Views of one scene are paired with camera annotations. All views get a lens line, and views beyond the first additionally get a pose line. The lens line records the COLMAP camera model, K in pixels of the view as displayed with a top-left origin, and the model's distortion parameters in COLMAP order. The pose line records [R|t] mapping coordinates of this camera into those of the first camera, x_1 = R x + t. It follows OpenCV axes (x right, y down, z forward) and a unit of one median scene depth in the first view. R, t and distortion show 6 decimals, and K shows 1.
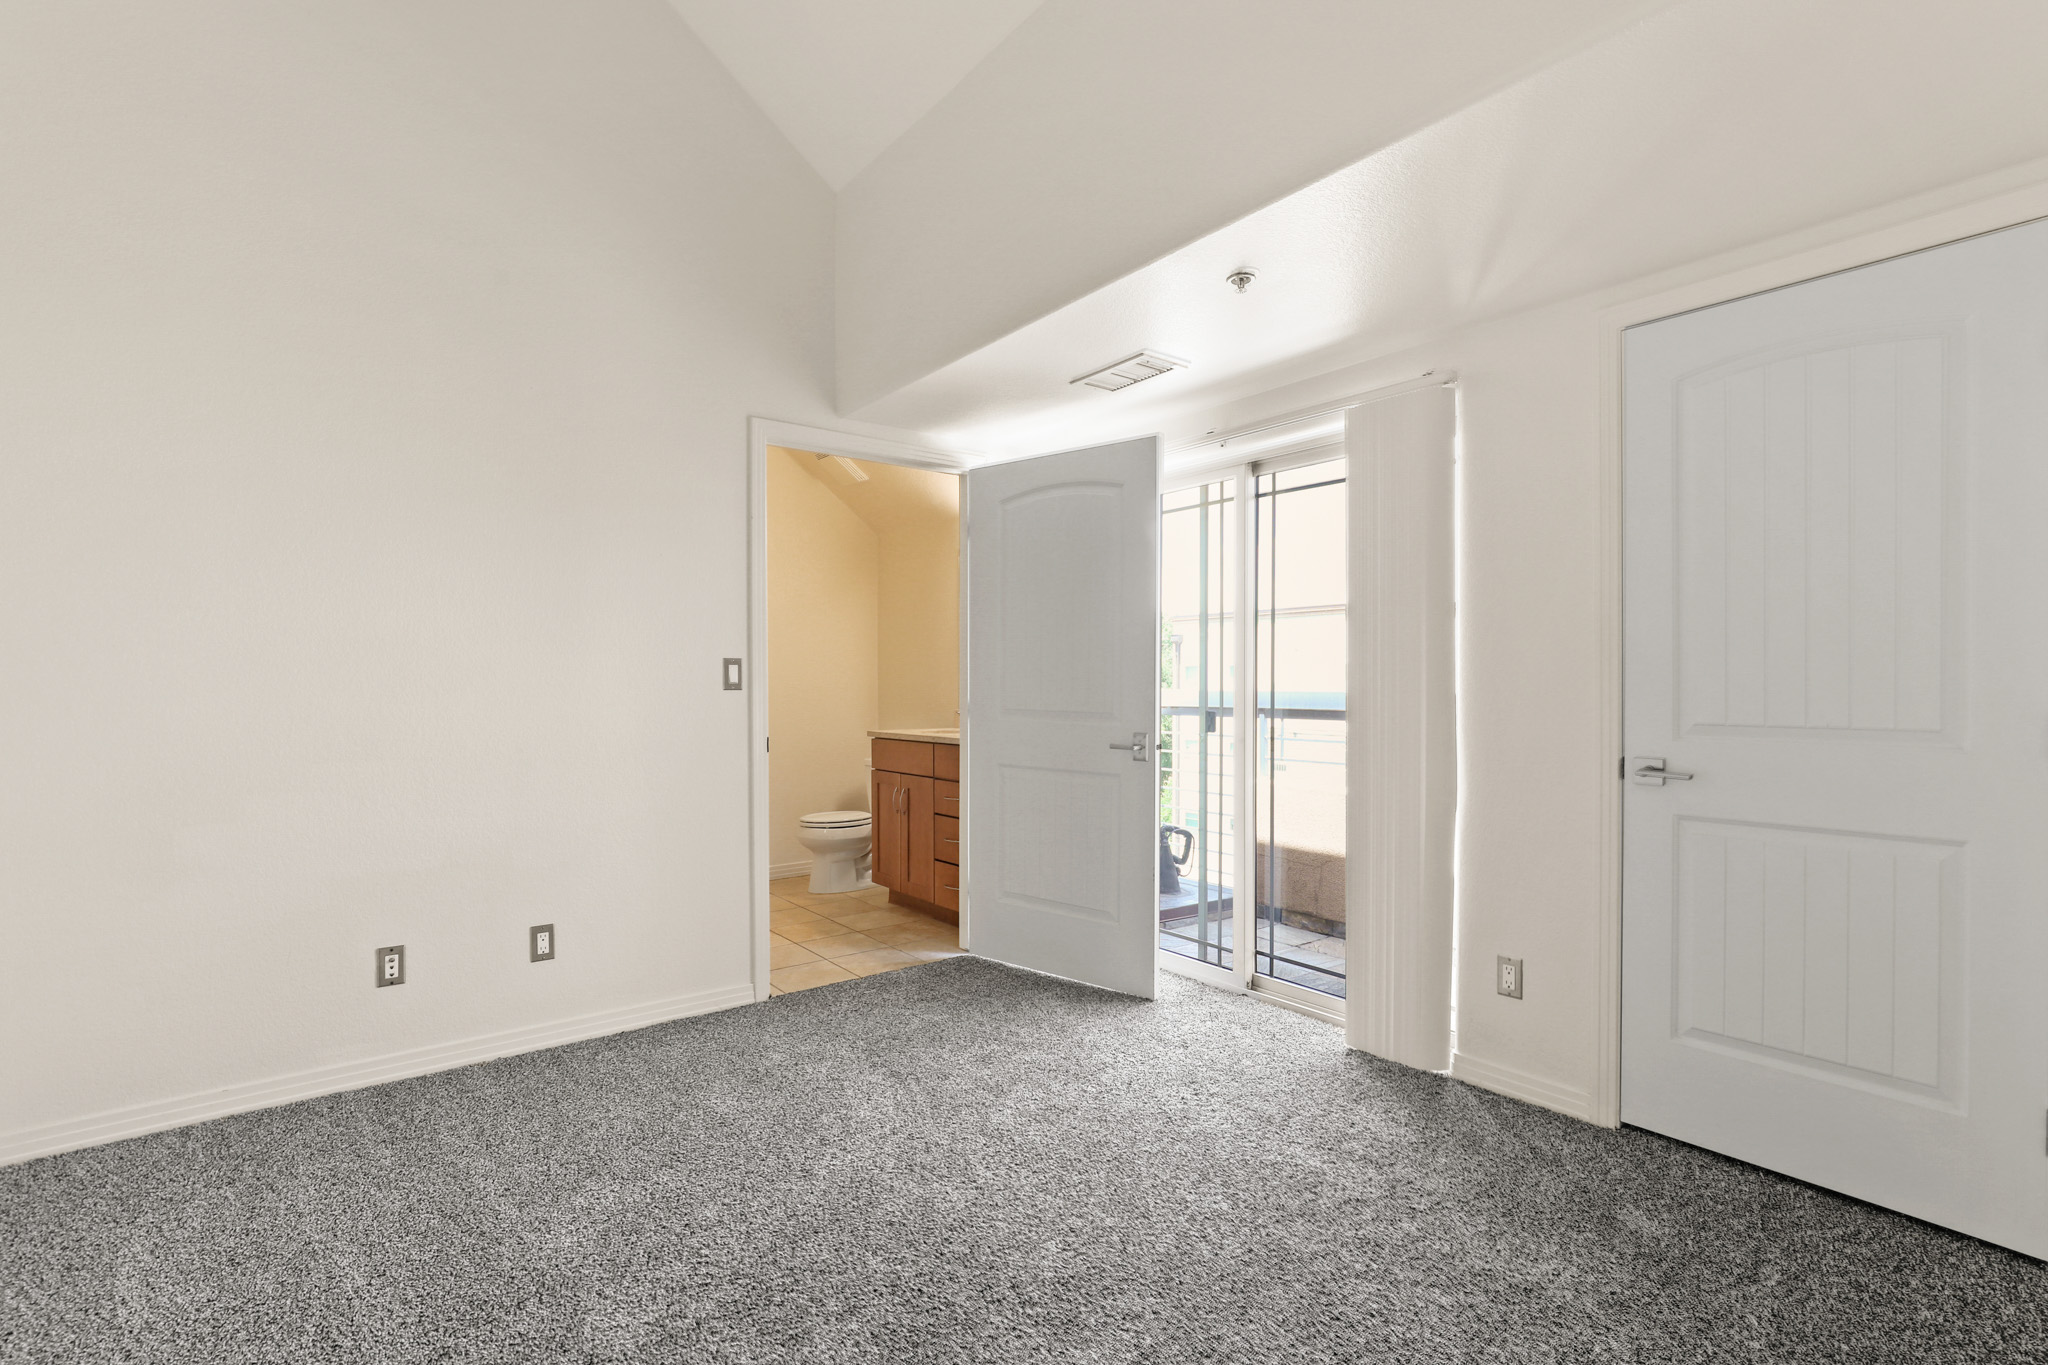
lens RADIAL K [[962.3, 0, 1014.5], [0, 962.3, 698.0], [0, 0, 1]] dist [-0.002812, -0.000773]
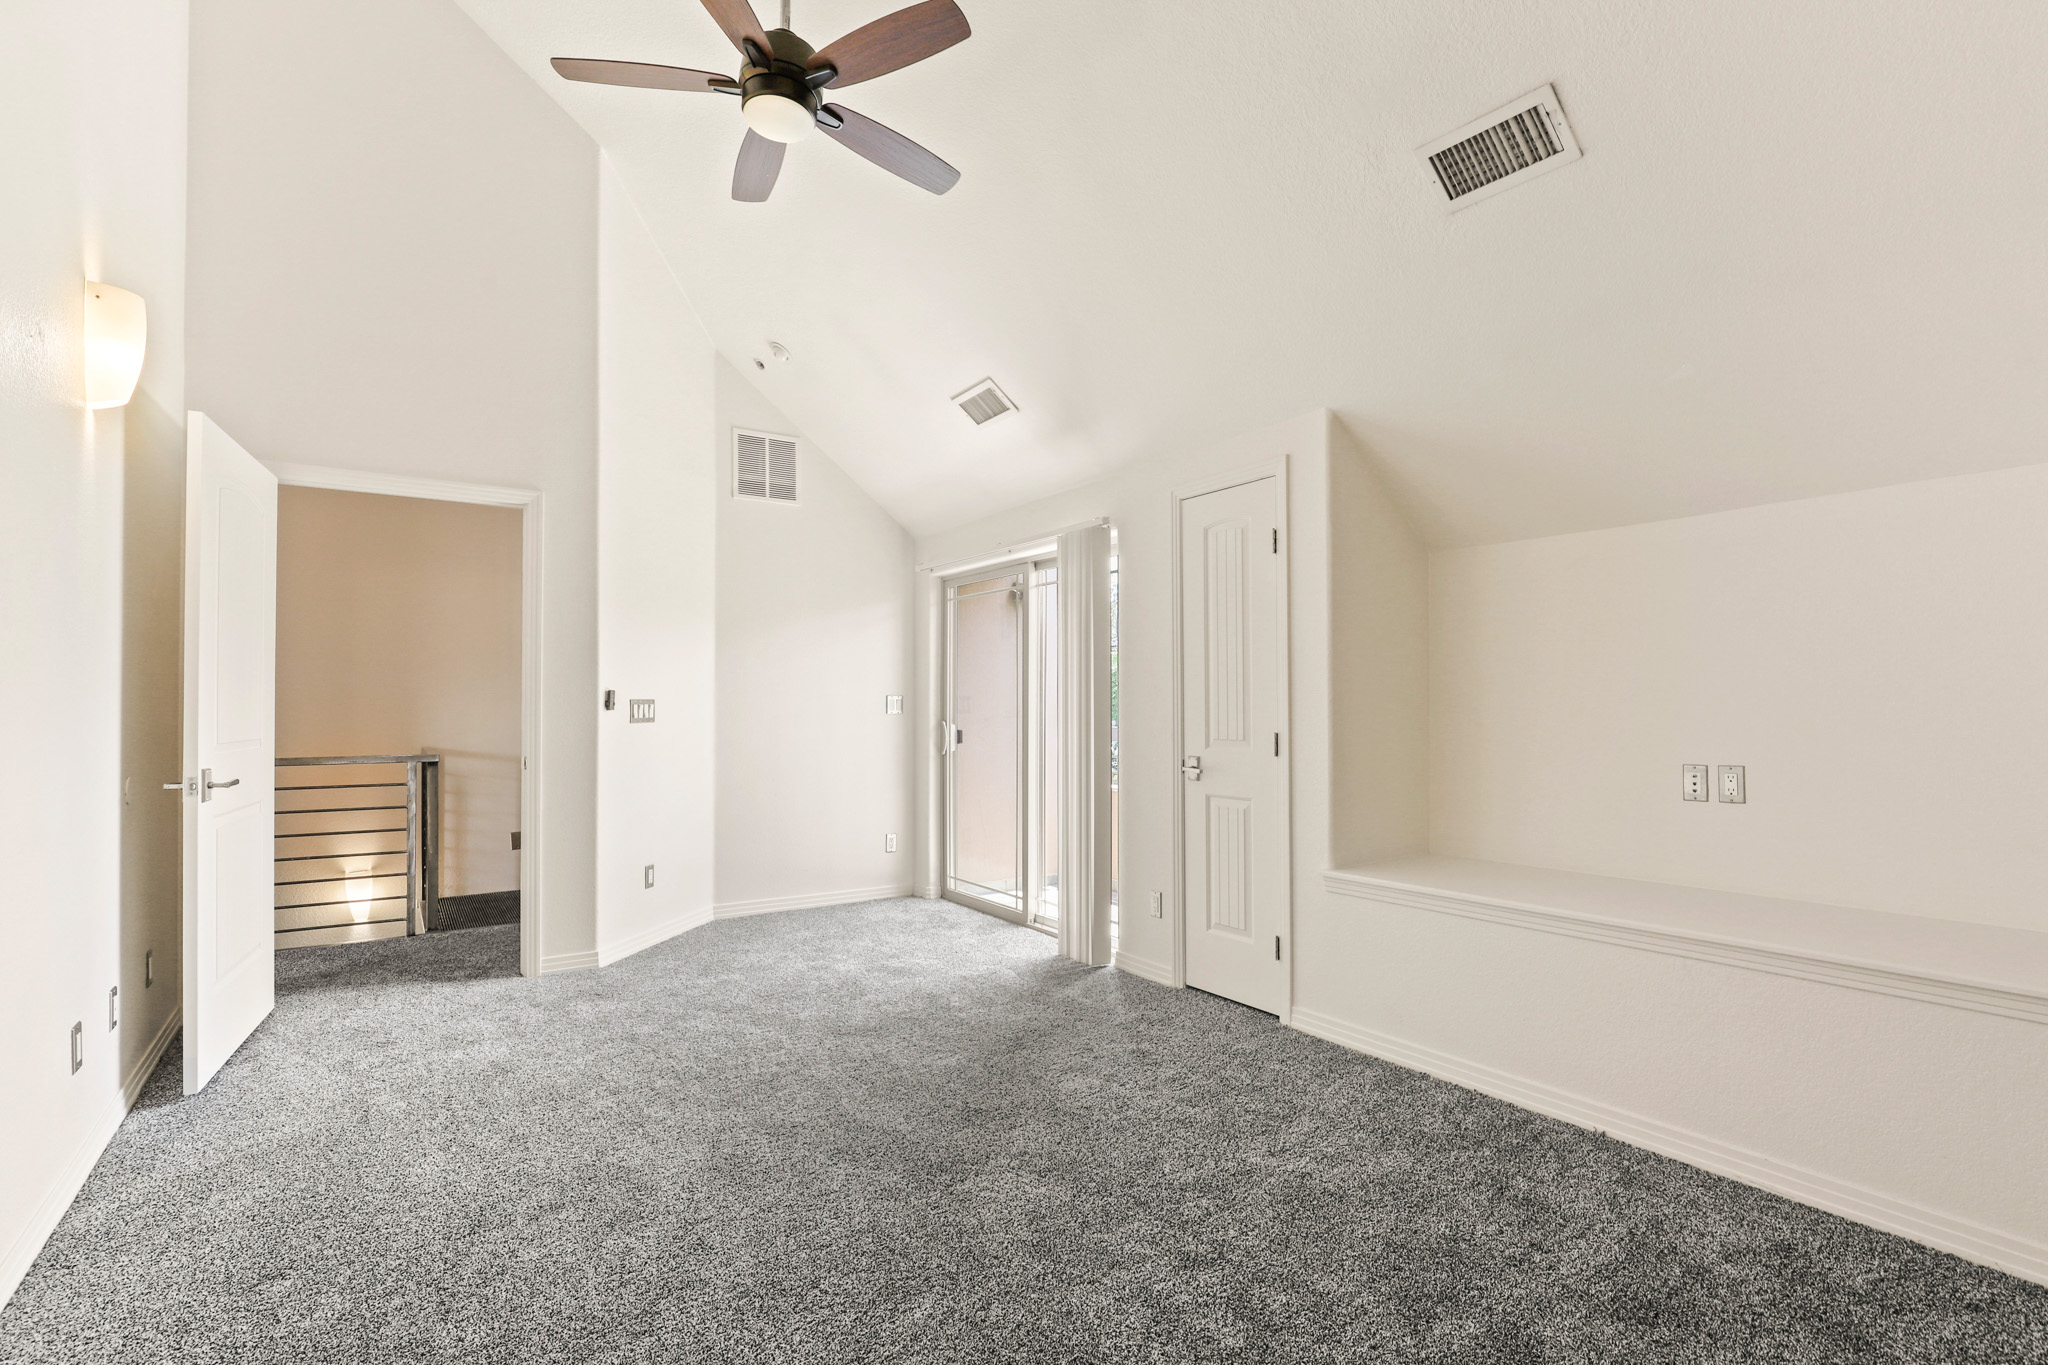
lens RADIAL K [[962.3, 0, 1014.5], [0, 962.3, 698.0], [0, 0, 1]] dist [-0.002812, -0.000773]
pose [[0.994440, -0.012645, -0.104540, 0.521104], [0.009352, 0.999446, -0.031933, 0.010116], [0.104885, 0.030777, 0.994008, -0.649207]]
